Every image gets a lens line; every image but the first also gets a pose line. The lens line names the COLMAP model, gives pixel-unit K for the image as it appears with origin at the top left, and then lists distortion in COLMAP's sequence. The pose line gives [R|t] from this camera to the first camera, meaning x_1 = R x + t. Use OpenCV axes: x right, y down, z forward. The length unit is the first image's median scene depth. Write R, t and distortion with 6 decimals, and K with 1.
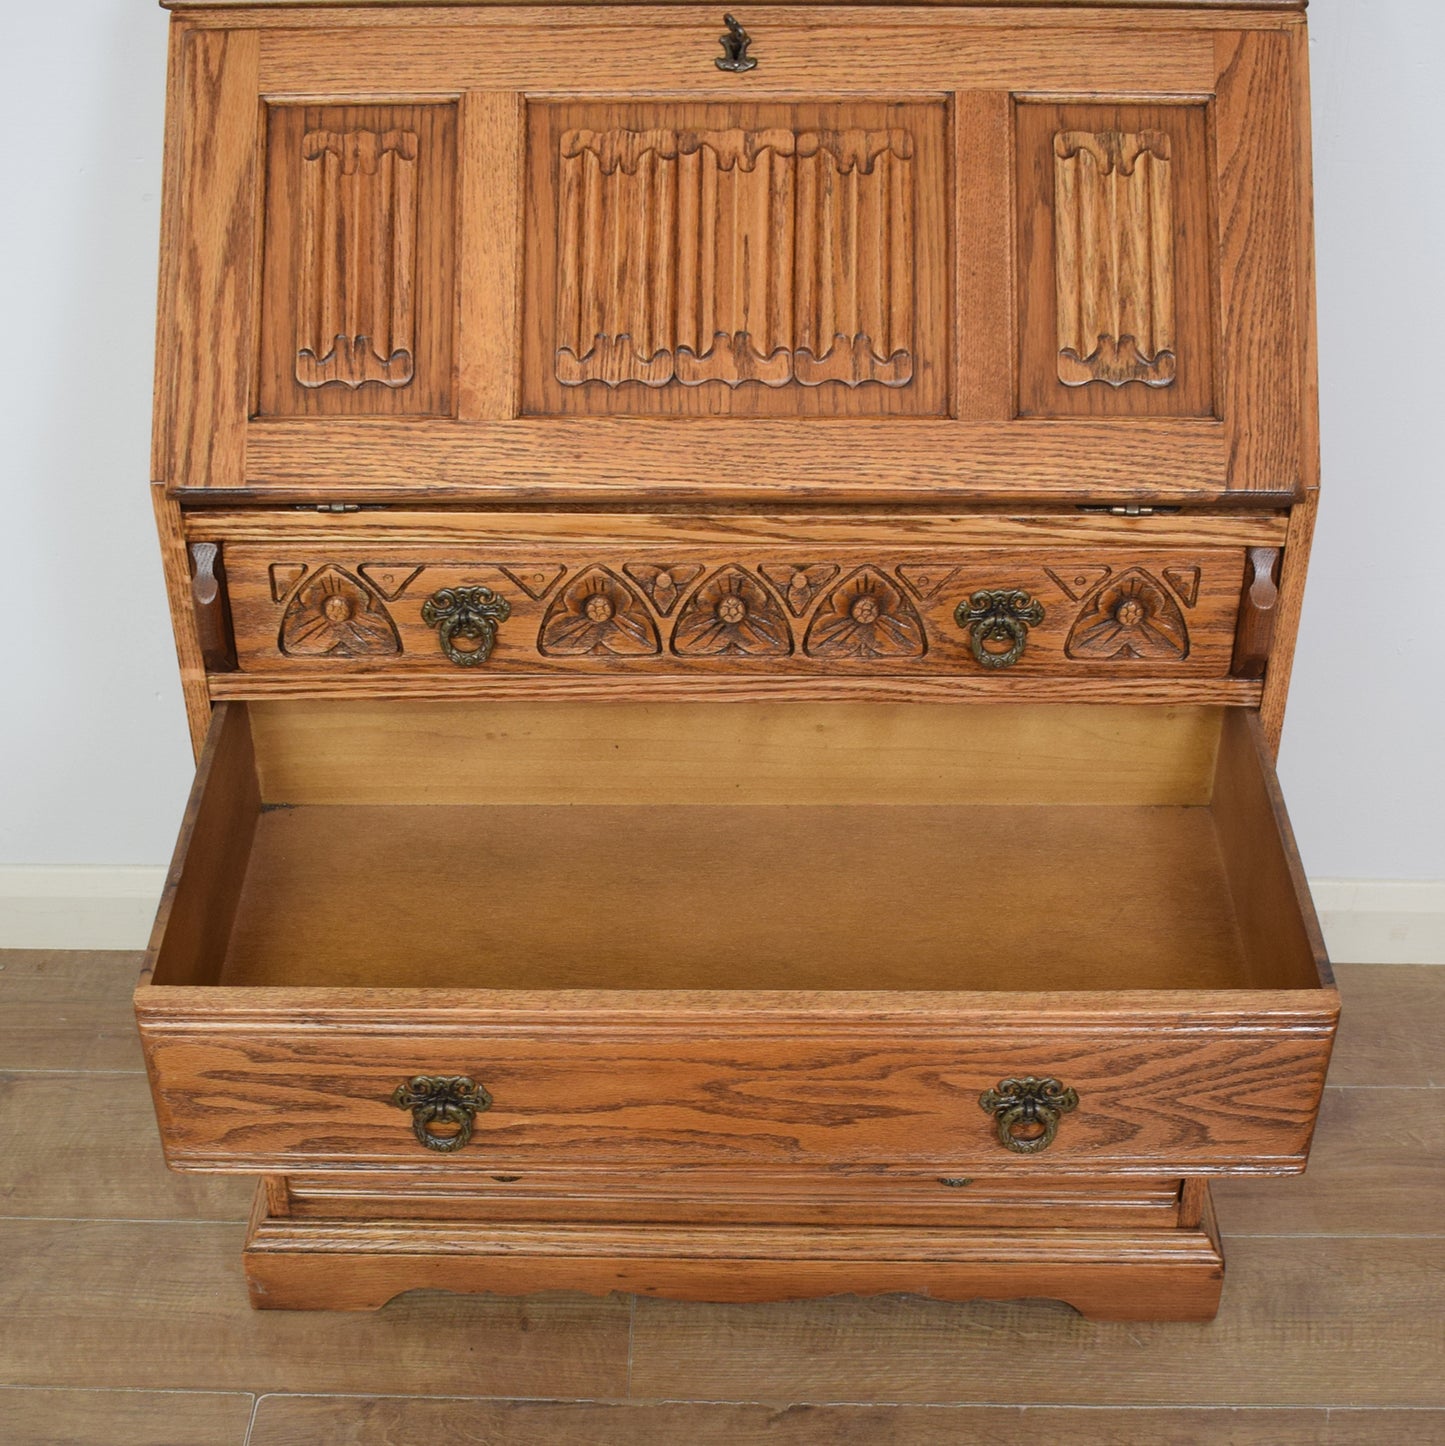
lens RADIAL K [[2226.6, 0, 750.1], [0, 2226.6, 819.4], [0, 0, 1]] dist [-0.087558, 0.000000]
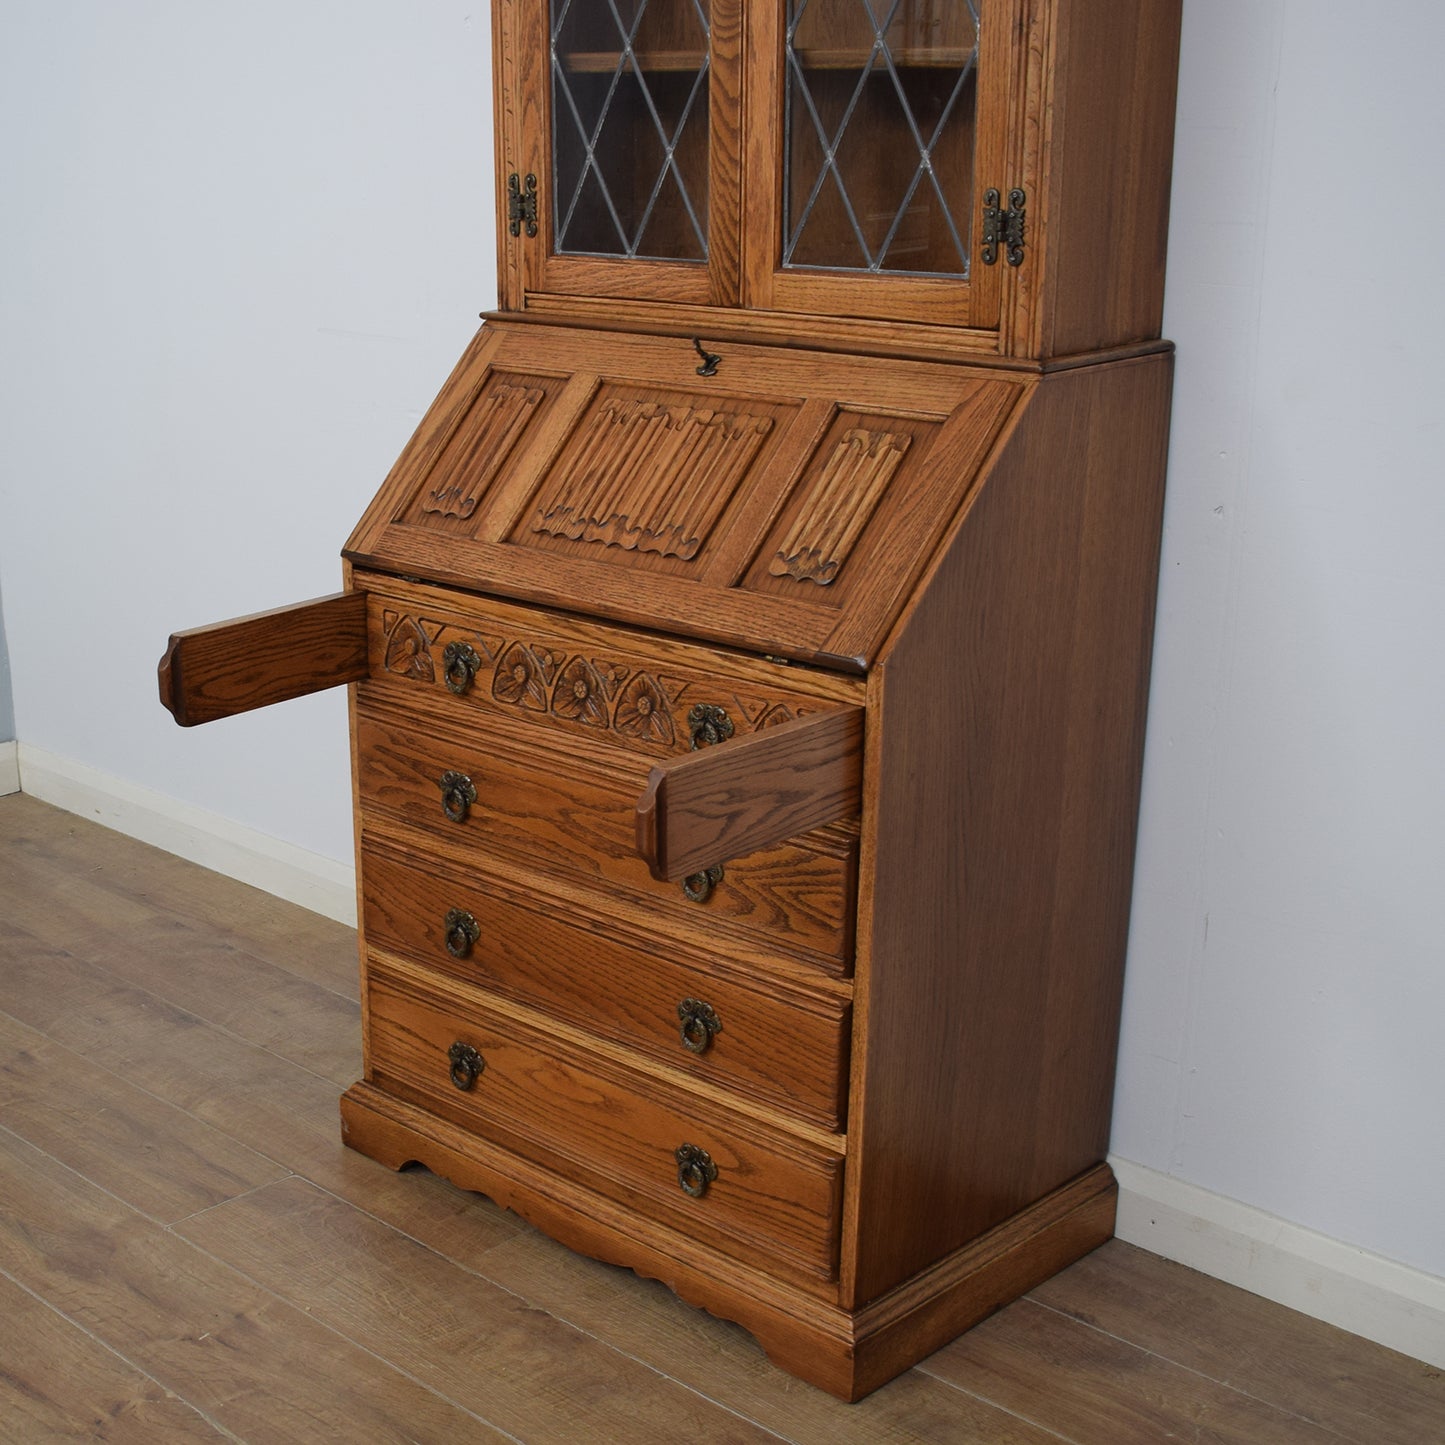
lens RADIAL K [[2225.1, 0, 413.4], [0, 2225.1, 873.1], [0, 0, 1]] dist [-0.087558, 0.000000]
pose [[0.670453, 0.238120, -0.702703, 1.064634], [-0.432931, 0.894705, -0.109880, 0.247614], [0.602547, 0.377891, 0.702948, -0.109233]]
